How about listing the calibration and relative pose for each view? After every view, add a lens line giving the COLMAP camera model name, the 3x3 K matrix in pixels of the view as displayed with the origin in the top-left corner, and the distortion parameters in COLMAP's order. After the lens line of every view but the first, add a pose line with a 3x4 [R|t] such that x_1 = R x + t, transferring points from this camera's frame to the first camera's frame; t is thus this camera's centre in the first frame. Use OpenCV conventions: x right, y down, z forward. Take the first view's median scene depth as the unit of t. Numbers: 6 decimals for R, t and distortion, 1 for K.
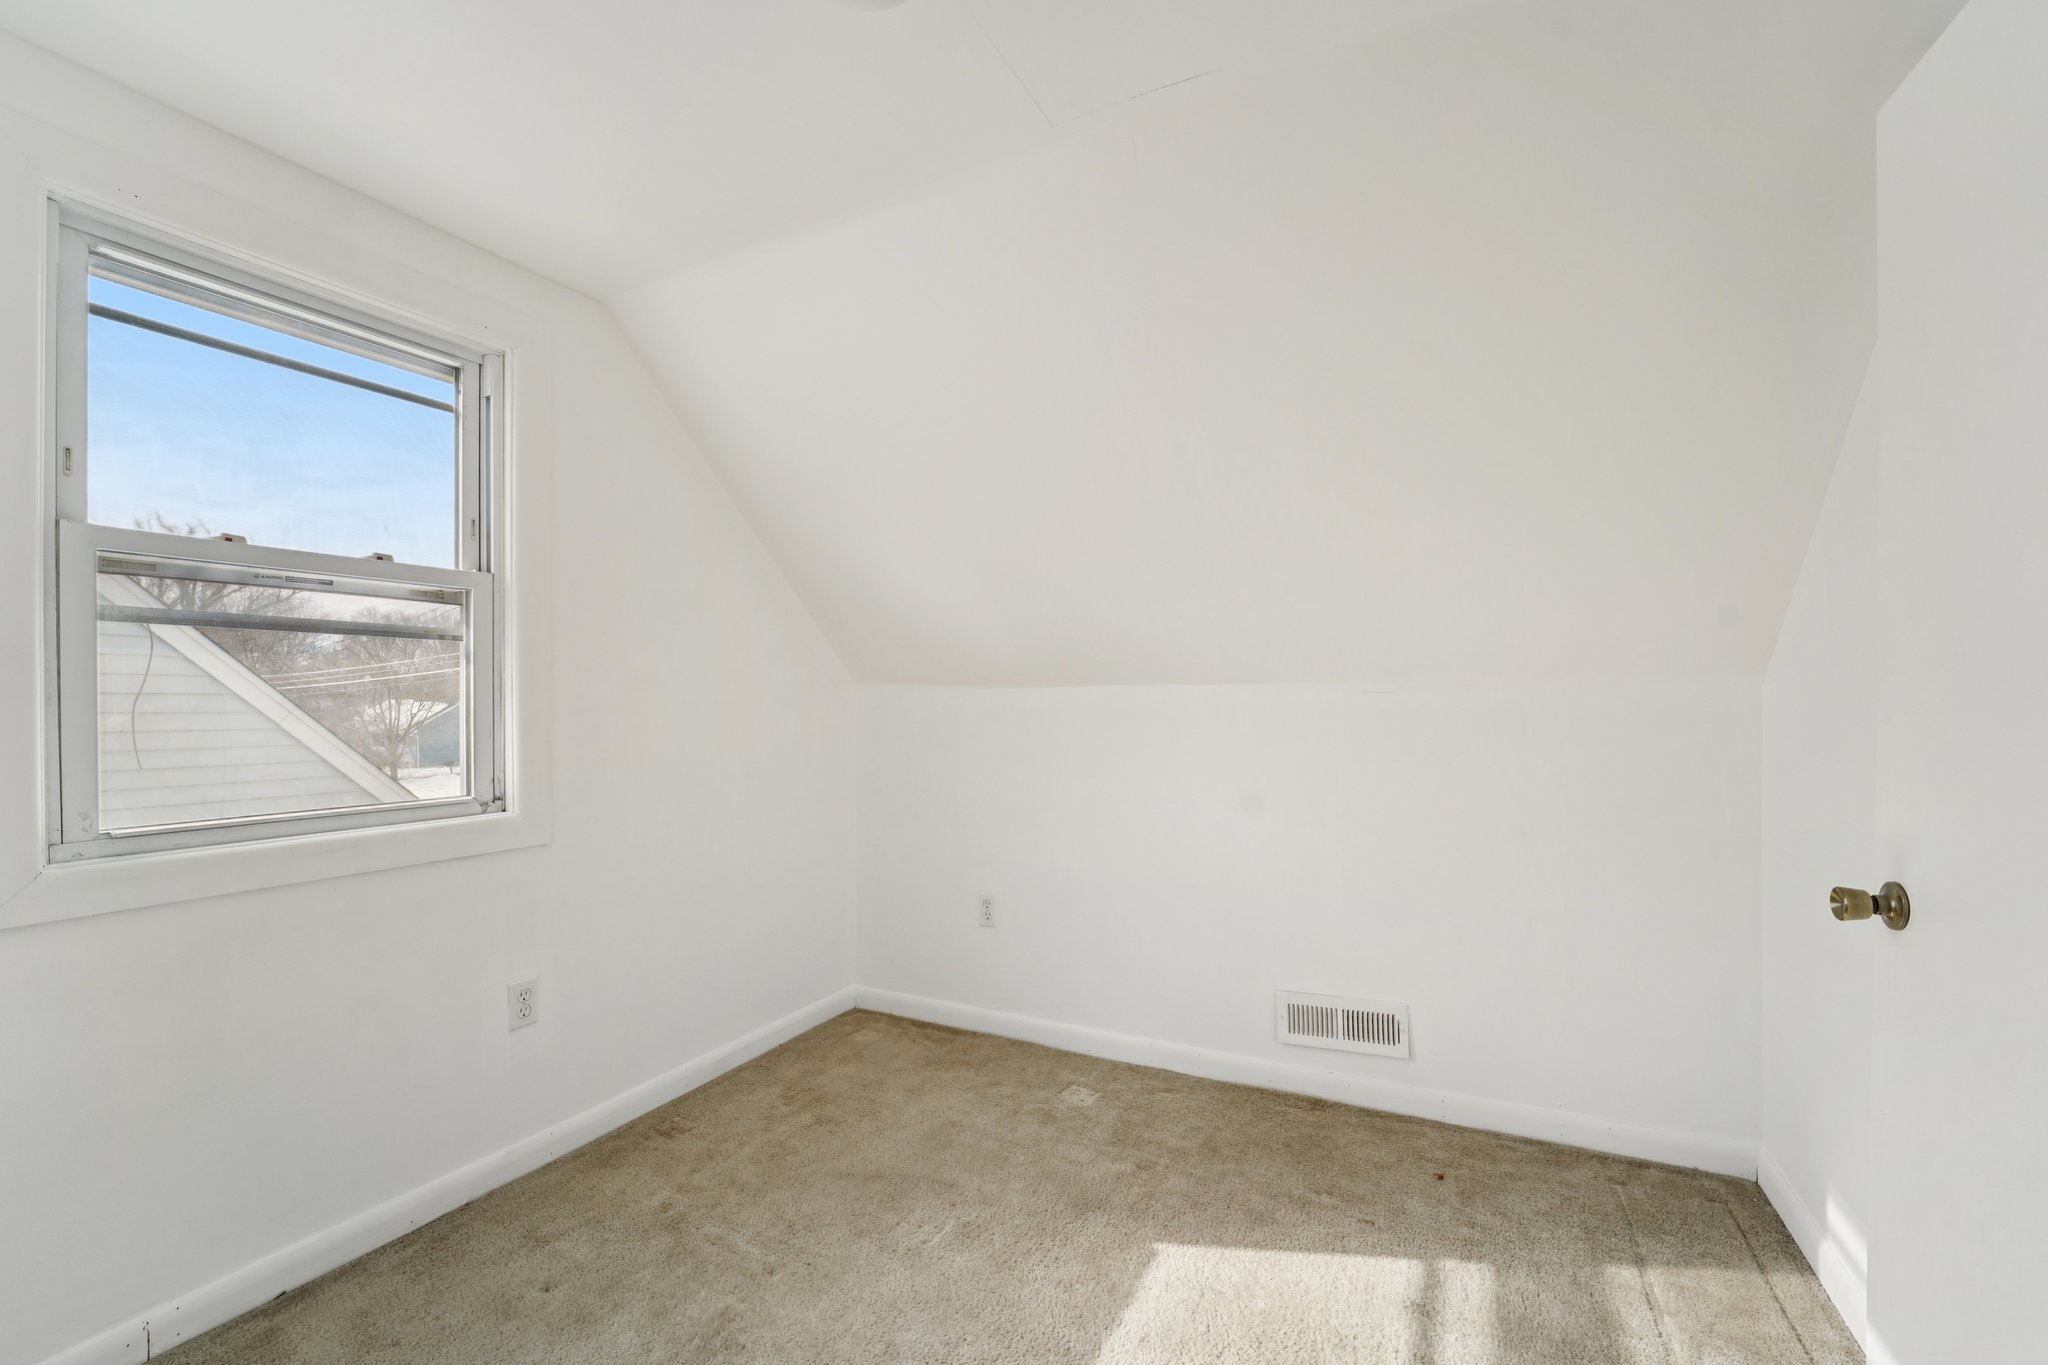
lens RADIAL K [[846.1, 0, 1019.4], [0, 846.1, 697.6], [0, 0, 1]] dist [-0.024036, 0.002073]
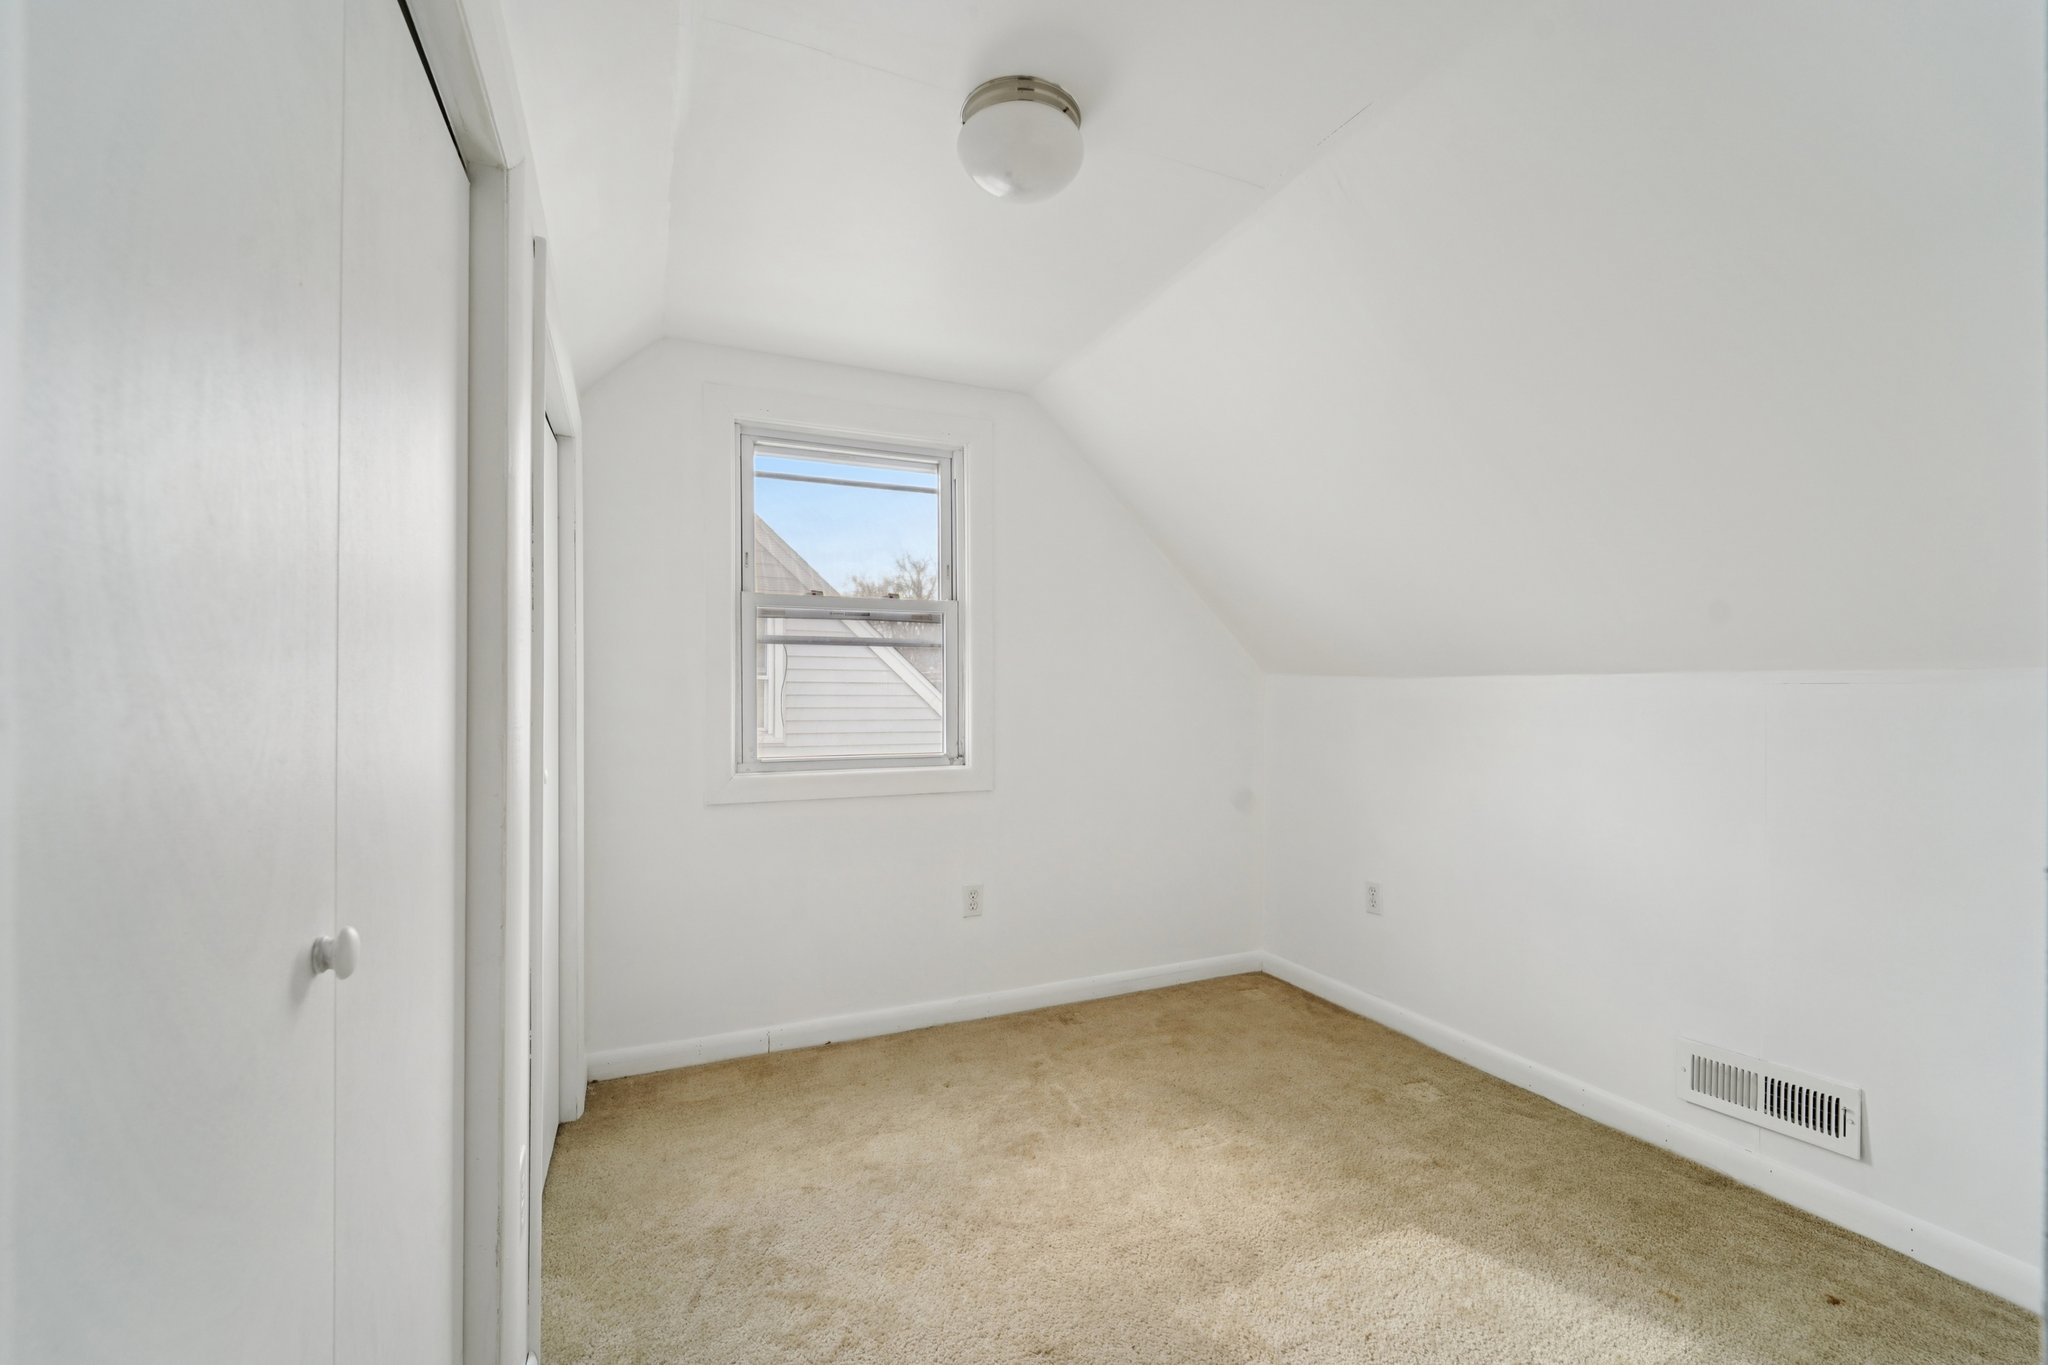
lens RADIAL K [[846.1, 0, 1028.6], [0, 846.1, 680.5], [0, 0, 1]] dist [-0.024036, 0.002073]
pose [[0.784251, -0.001770, -0.620442, 0.372308], [-0.004584, 0.999952, -0.008648, 0.002488], [0.620427, 0.009627, 0.784205, -0.072562]]
